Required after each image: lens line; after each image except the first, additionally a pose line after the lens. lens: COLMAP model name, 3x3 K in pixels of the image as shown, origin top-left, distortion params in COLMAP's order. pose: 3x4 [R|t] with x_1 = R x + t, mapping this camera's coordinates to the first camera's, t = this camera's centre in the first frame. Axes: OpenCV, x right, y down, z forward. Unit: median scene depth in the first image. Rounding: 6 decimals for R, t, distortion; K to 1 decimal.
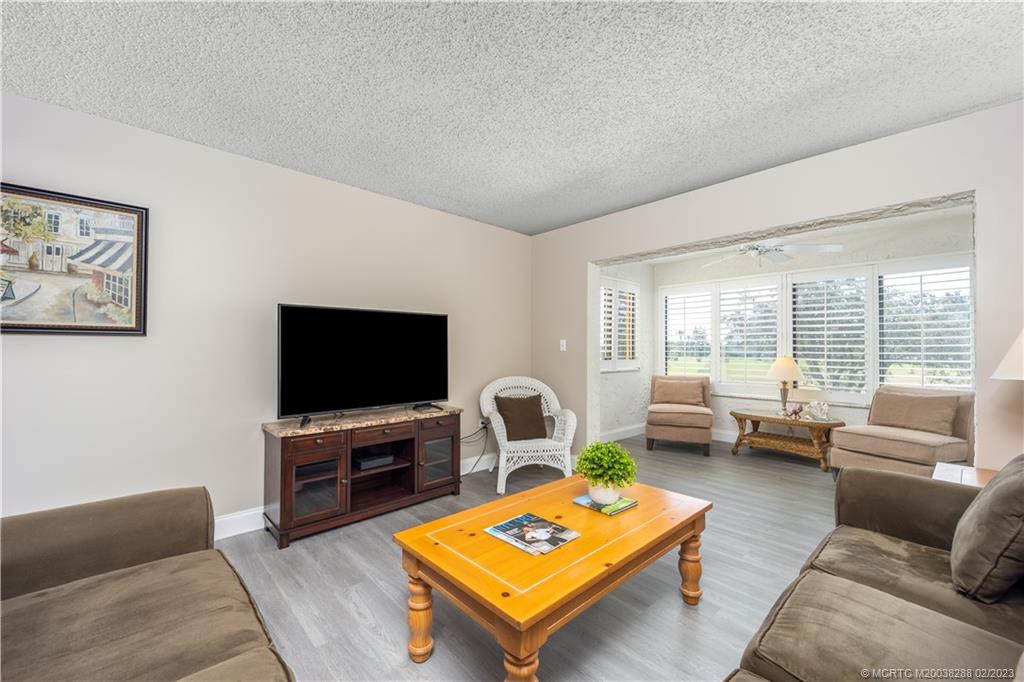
lens RADIAL K [[417.6, 0, 511.6], [0, 417.6, 340.6], [0, 0, 1]] dist [0.002948, -0.000130]
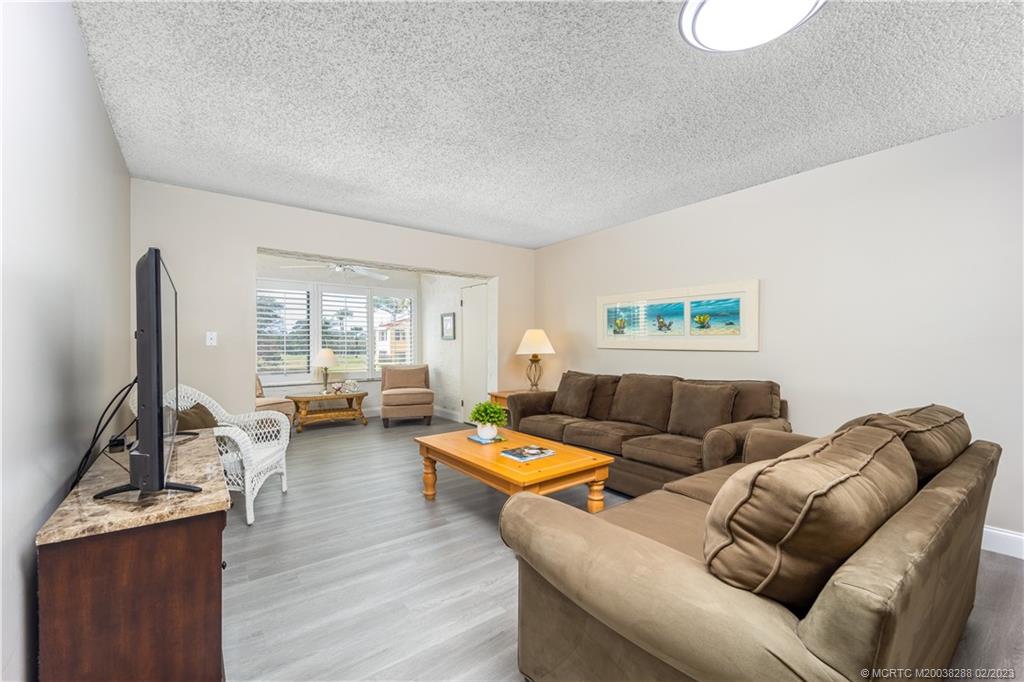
lens RADIAL K [[417.6, 0, 510.5], [0, 417.6, 343.4], [0, 0, 1]] dist [0.002948, -0.000130]
pose [[0.109456, -0.003940, 0.993984, -0.939583], [-0.020350, 0.999774, 0.006204, 0.005504], [-0.993783, -0.020907, 0.109351, 0.516779]]
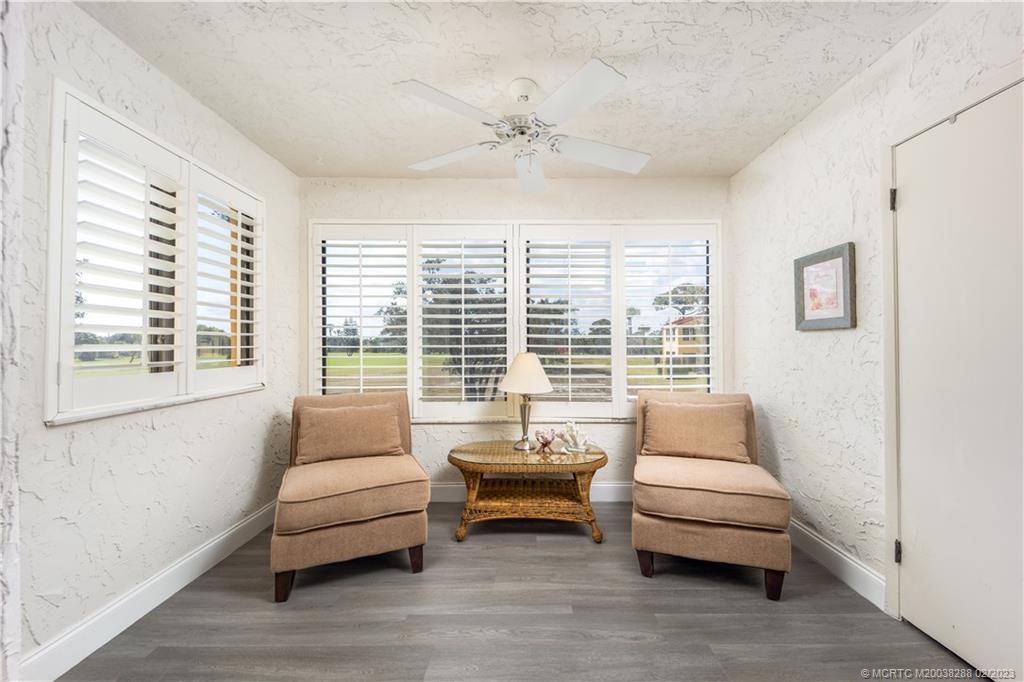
lens RADIAL K [[417.6, 0, 515.4], [0, 417.6, 335.9], [0, 0, 1]] dist [0.002948, -0.000130]
pose [[0.692428, 0.008009, 0.721443, 0.329905], [-0.010492, 0.999944, -0.001031, 0.022938], [-0.721411, -0.006855, 0.692473, 0.971843]]
